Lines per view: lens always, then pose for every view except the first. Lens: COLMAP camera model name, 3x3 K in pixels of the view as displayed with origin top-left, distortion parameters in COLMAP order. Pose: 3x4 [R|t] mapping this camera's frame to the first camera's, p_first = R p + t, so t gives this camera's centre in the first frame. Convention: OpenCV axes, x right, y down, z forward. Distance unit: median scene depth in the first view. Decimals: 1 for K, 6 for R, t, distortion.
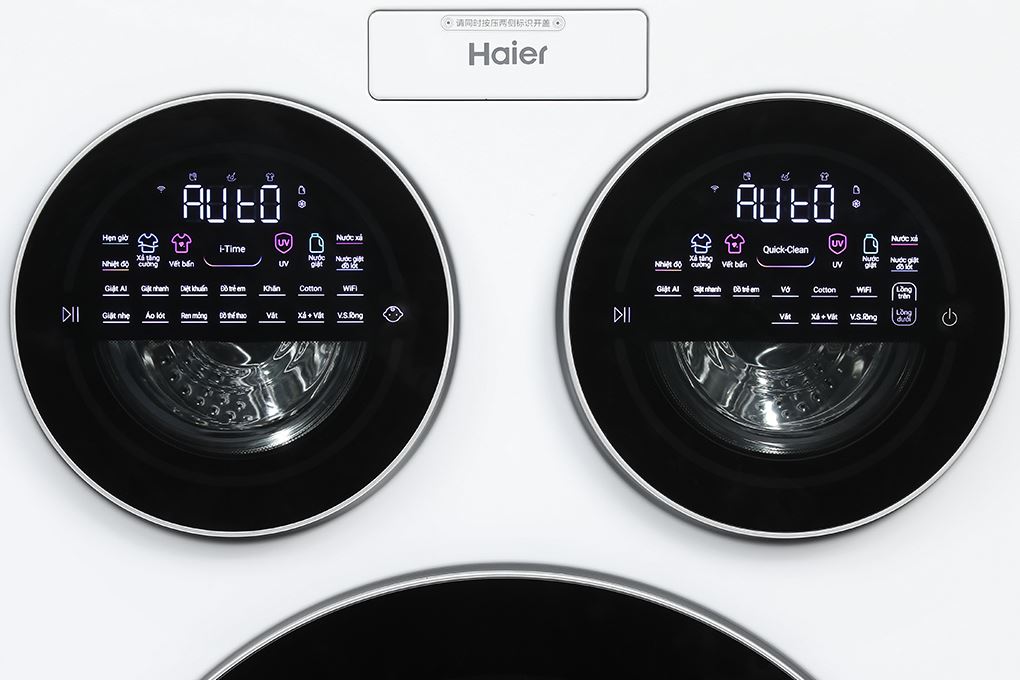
lens RADIAL K [[2117.7, 0, 510.1], [0, 2117.7, 341.4], [0, 0, 1]] dist [-0.070316, 0.000000]
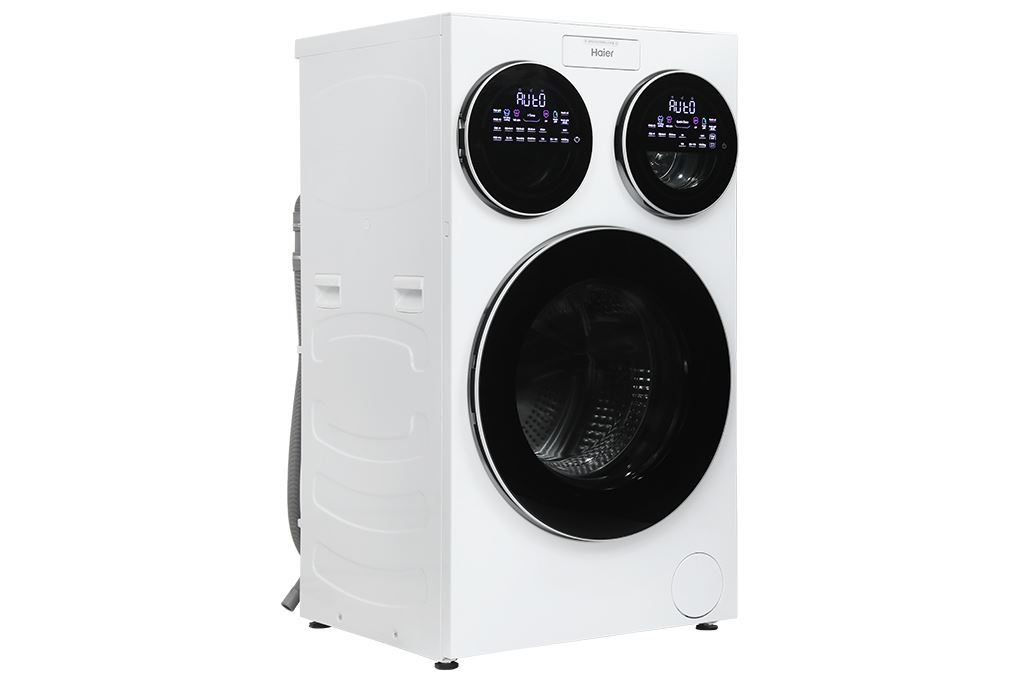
lens RADIAL K [[2117.7, 0, 510.1], [0, 2117.7, 338.0], [0, 0, 1]] dist [-0.070316, 0.000000]
pose [[0.822447, -0.024721, 0.568305, -1.811221], [0.013235, 0.999616, 0.024329, 0.190230], [-0.568688, -0.012488, 0.822458, -1.372668]]
